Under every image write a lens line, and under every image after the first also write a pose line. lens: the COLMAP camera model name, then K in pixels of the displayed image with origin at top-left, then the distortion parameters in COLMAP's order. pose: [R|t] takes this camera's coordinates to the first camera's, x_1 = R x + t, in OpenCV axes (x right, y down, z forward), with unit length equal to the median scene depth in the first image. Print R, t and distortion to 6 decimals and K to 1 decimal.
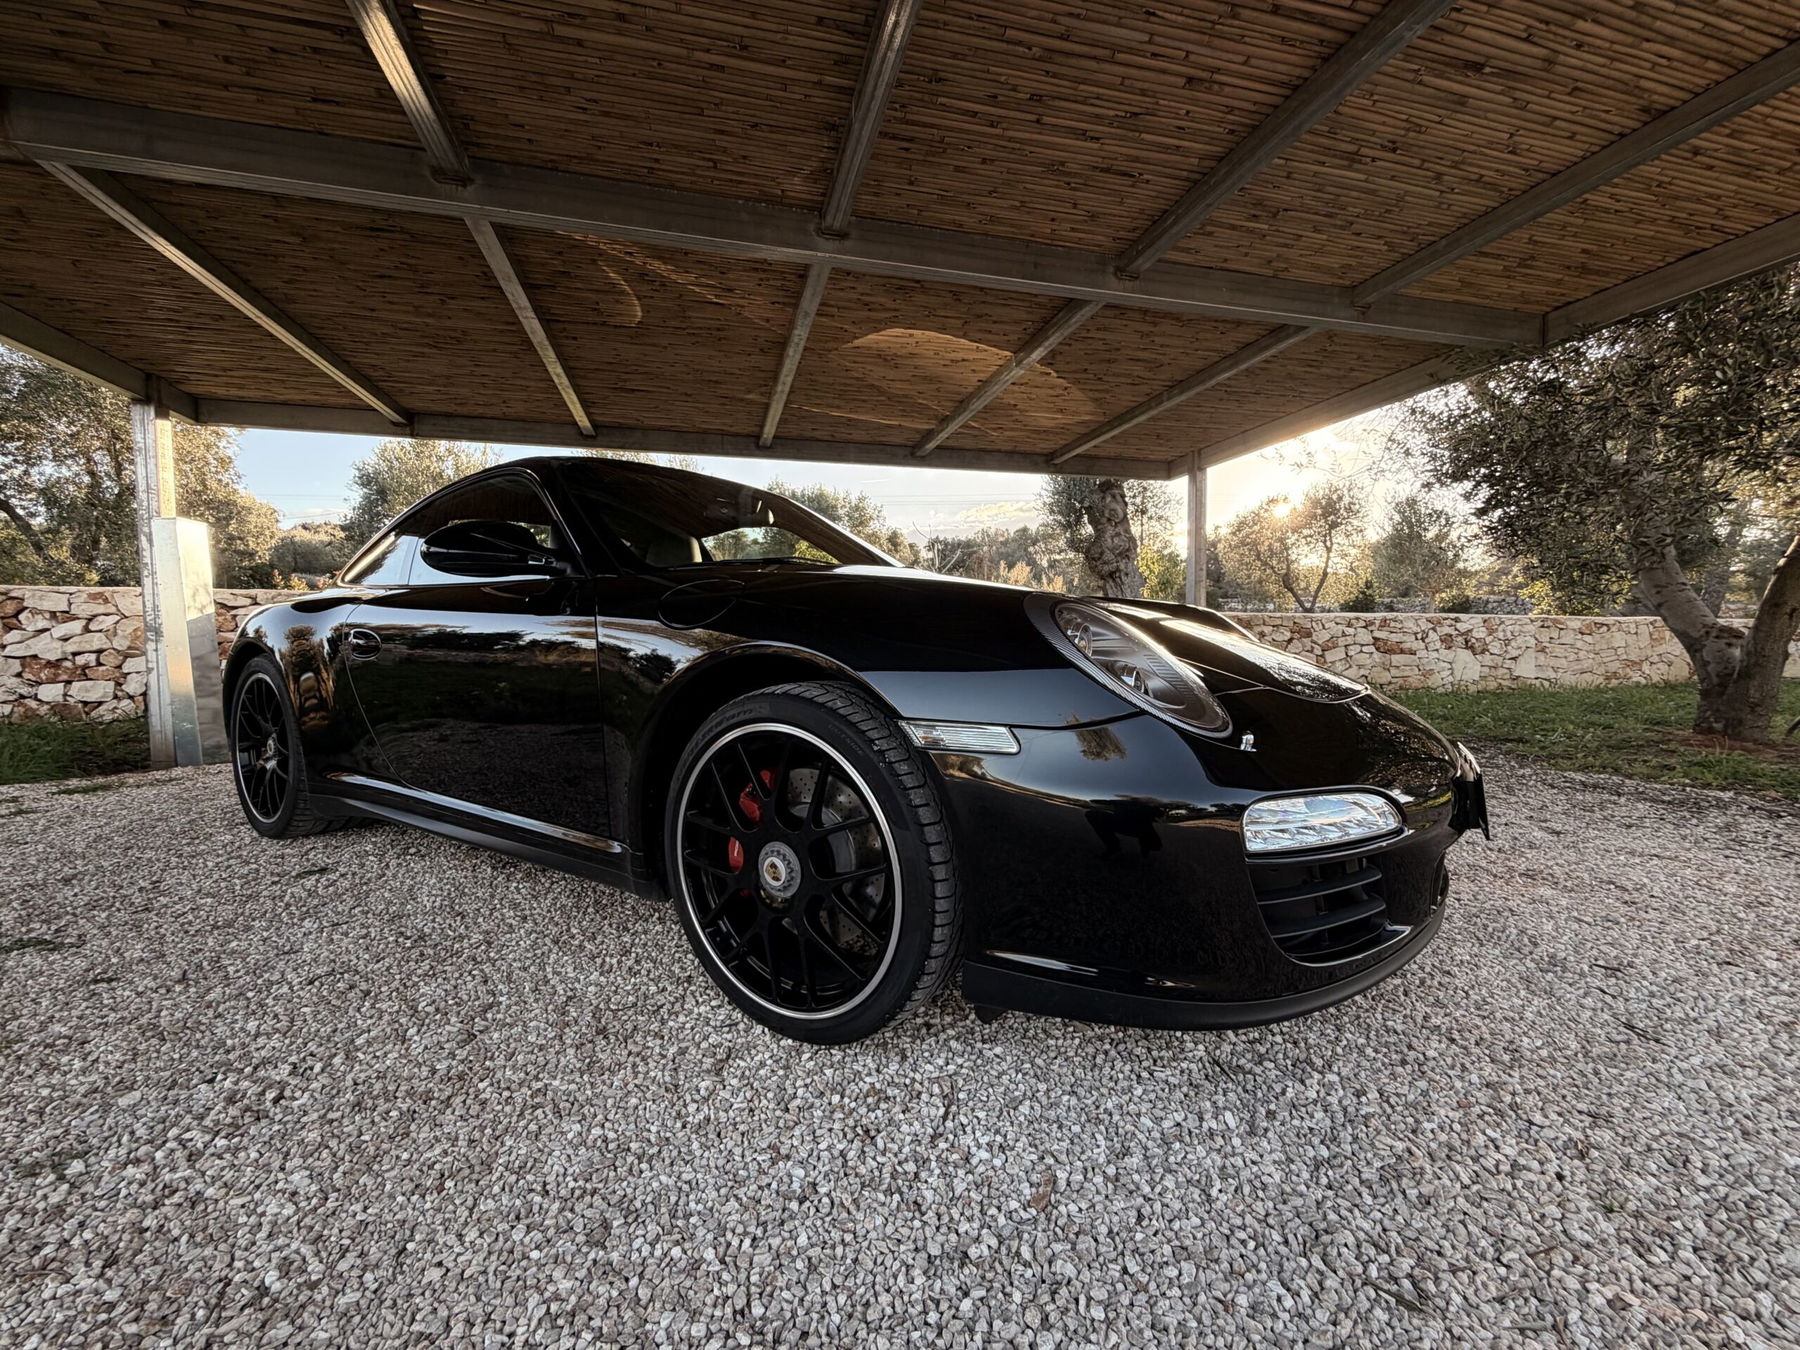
lens RADIAL K [[719.1, 0, 905.8], [0, 719.1, 677.2], [0, 0, 1]] dist [0.000496, 0.000577]
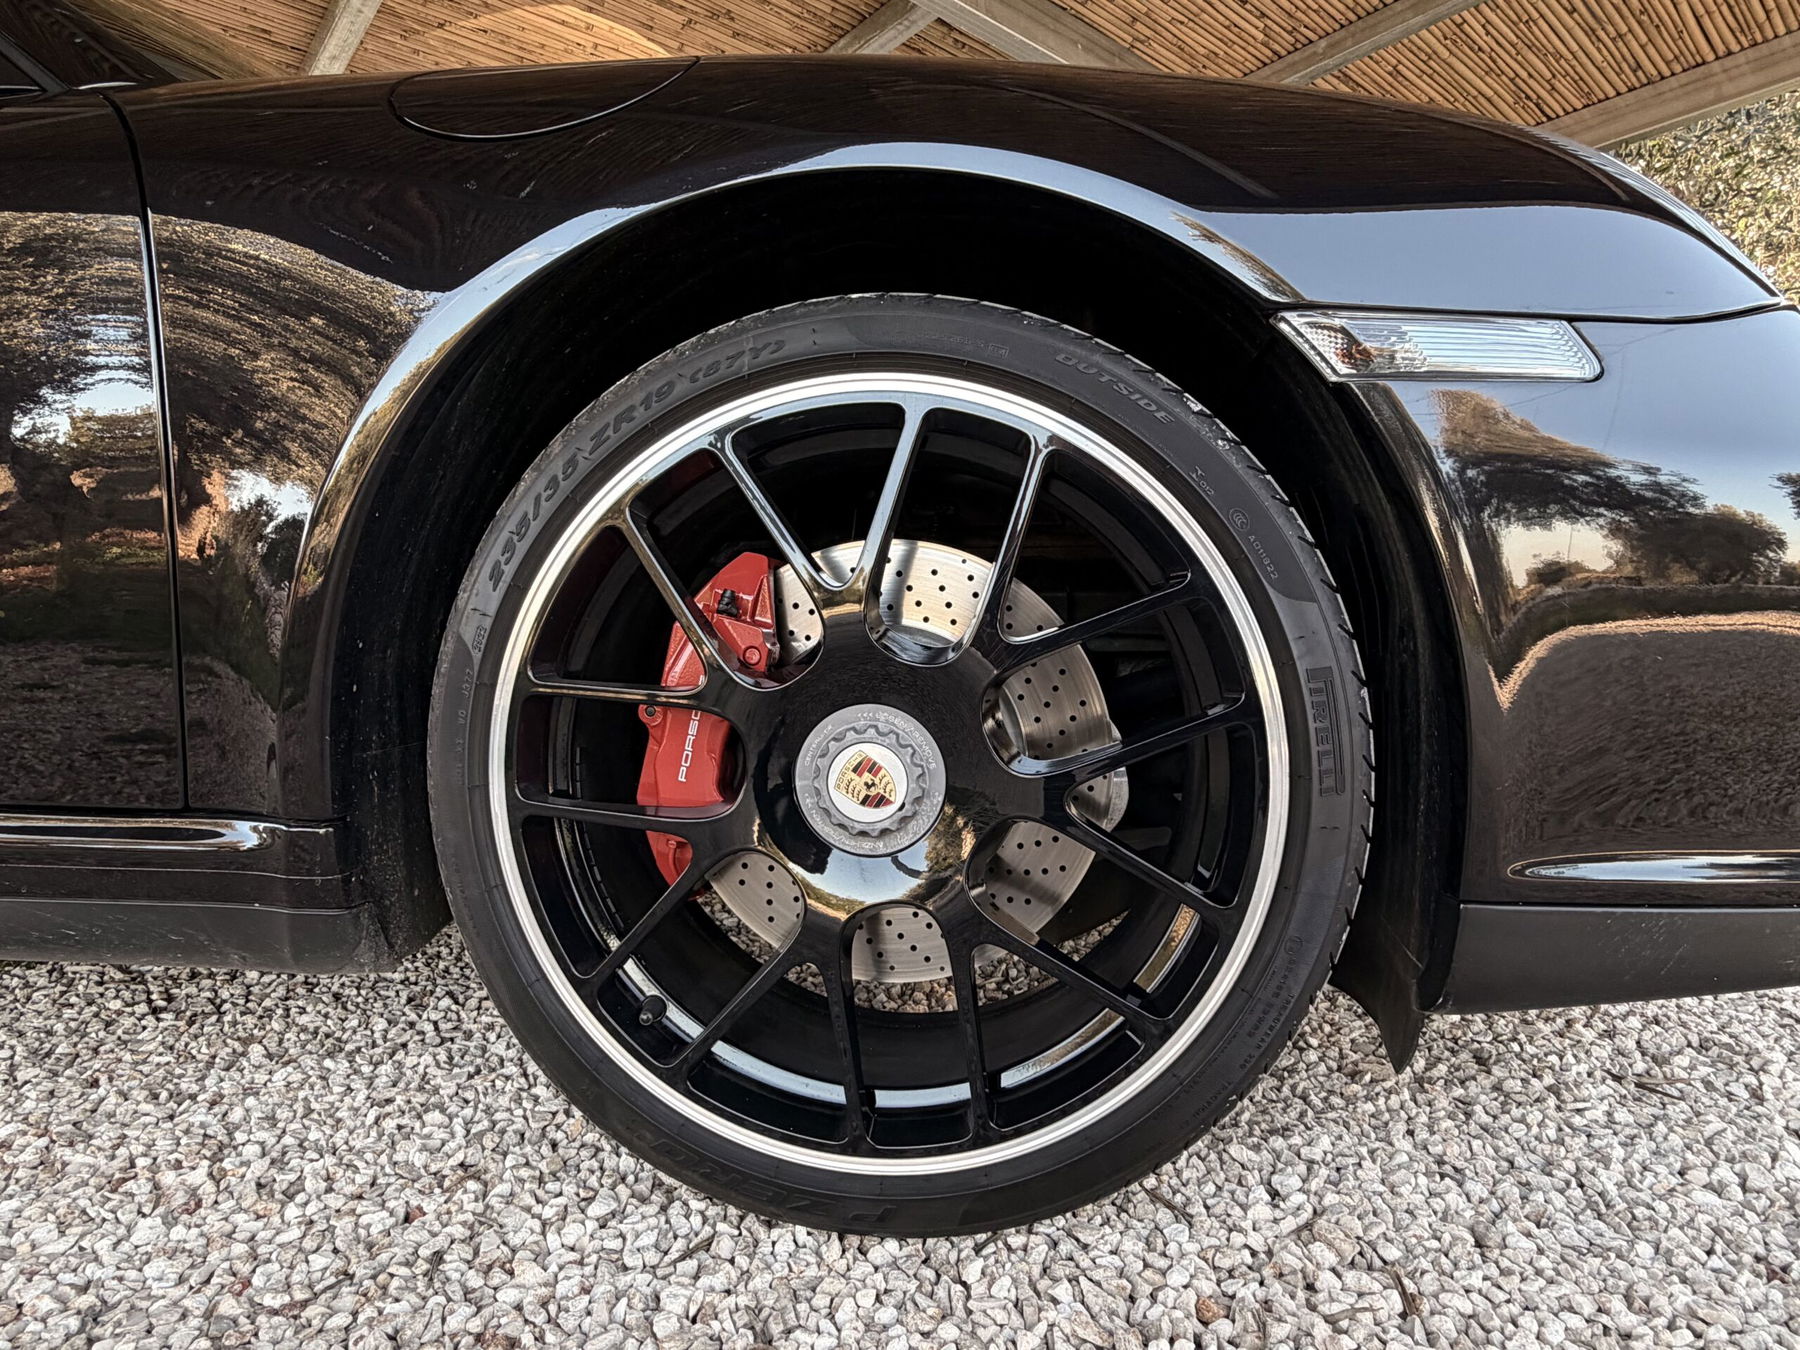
lens RADIAL K [[999.4, 0, 901.9], [0, 999.4, 676.1], [0, 0, 1]] dist [0.003211, -0.000935]
pose [[0.905288, -0.027074, 0.423935, -0.111560], [0.037257, 0.999182, -0.015749, 0.065814], [-0.423161, 0.030052, 0.905556, 0.156179]]
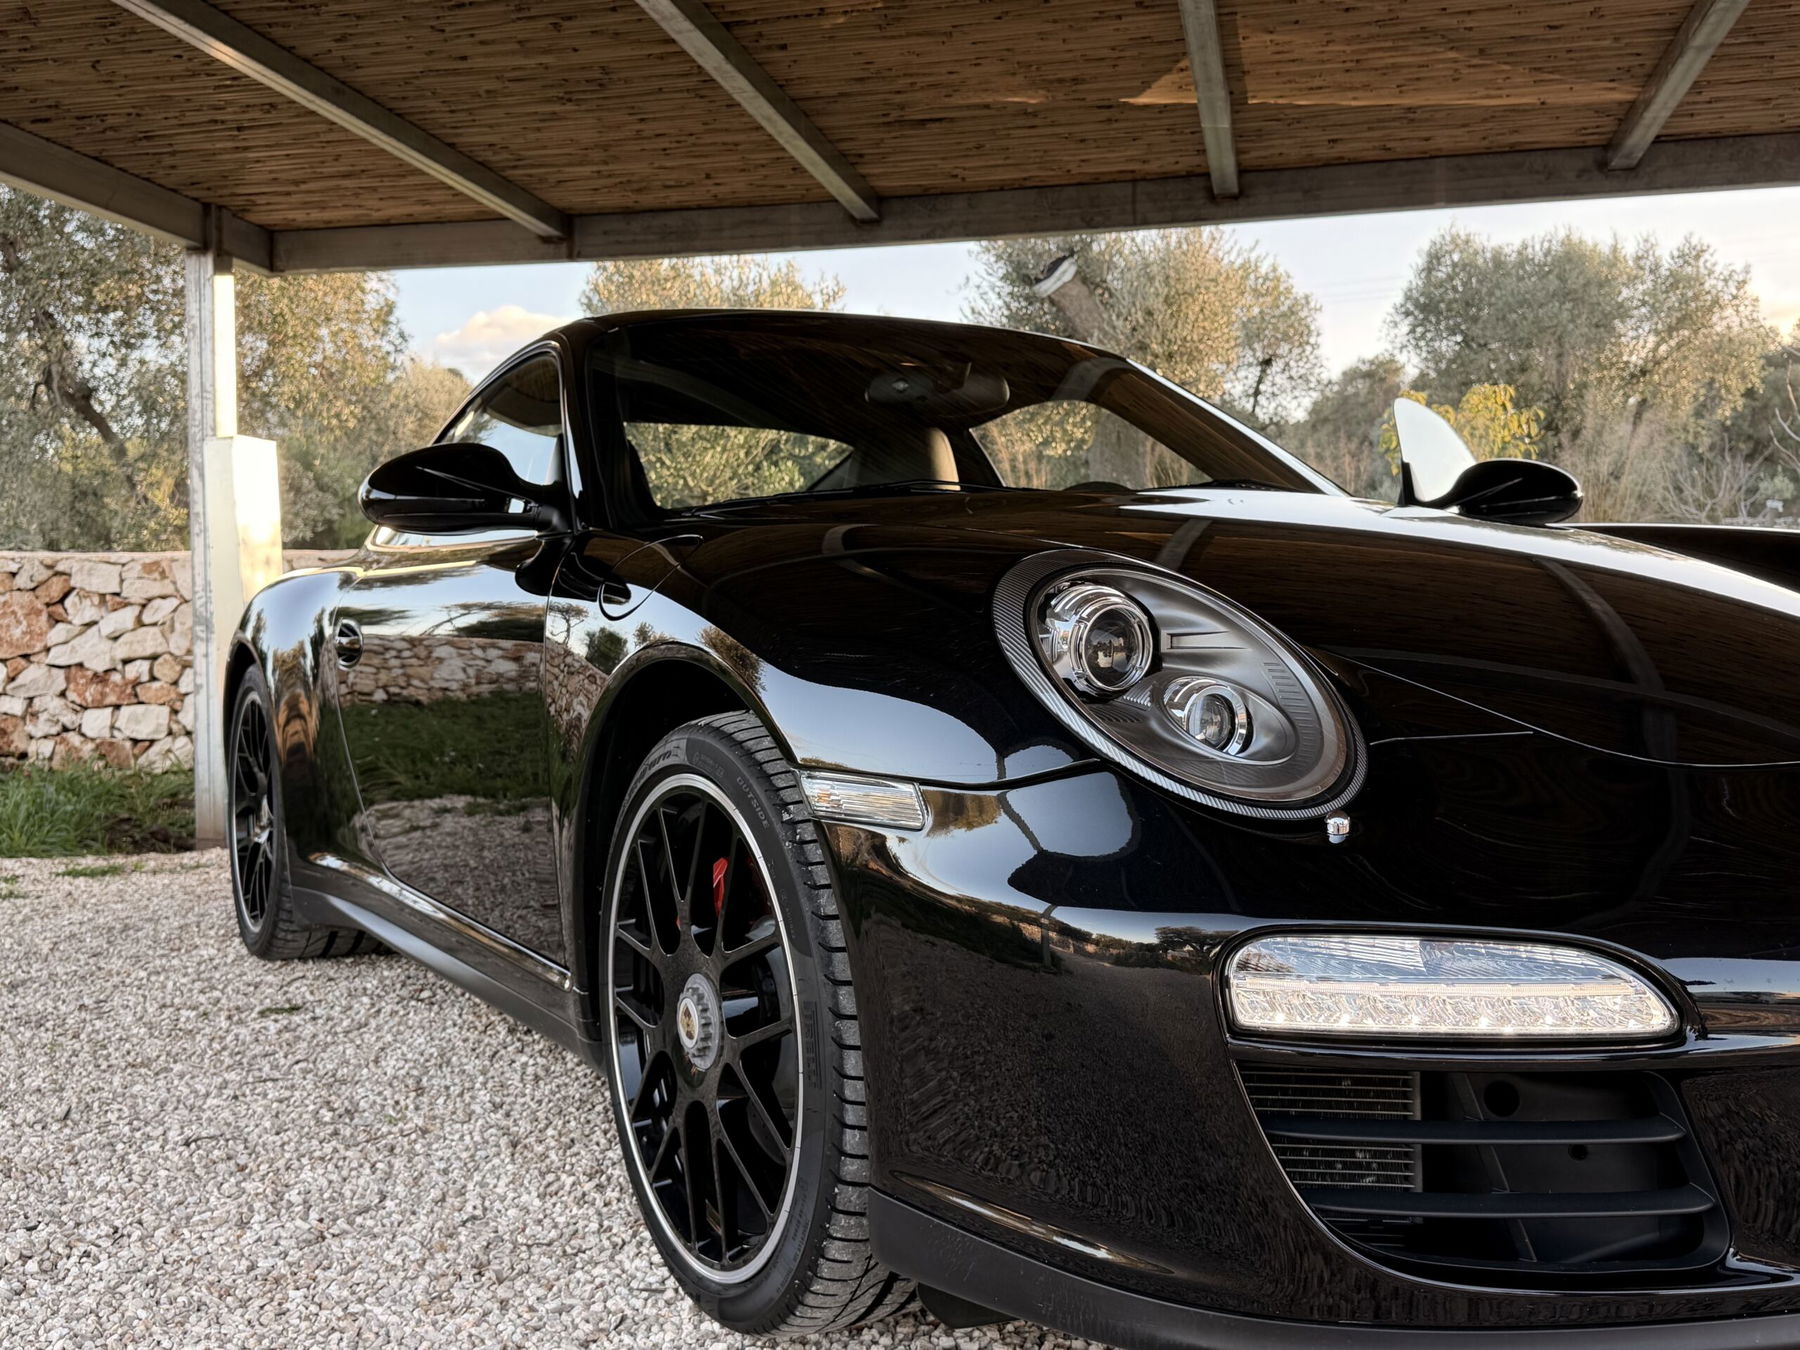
lens RADIAL K [[1795.2, 0, 899.9], [0, 1795.2, 679.2], [0, 0, 1]] dist [0.023987, 0.000000]
pose [[0.883576, 0.008491, -0.468210, 0.193976], [-0.021635, 0.999508, -0.022702, 0.004510], [0.467787, 0.030188, 0.883325, -0.068671]]
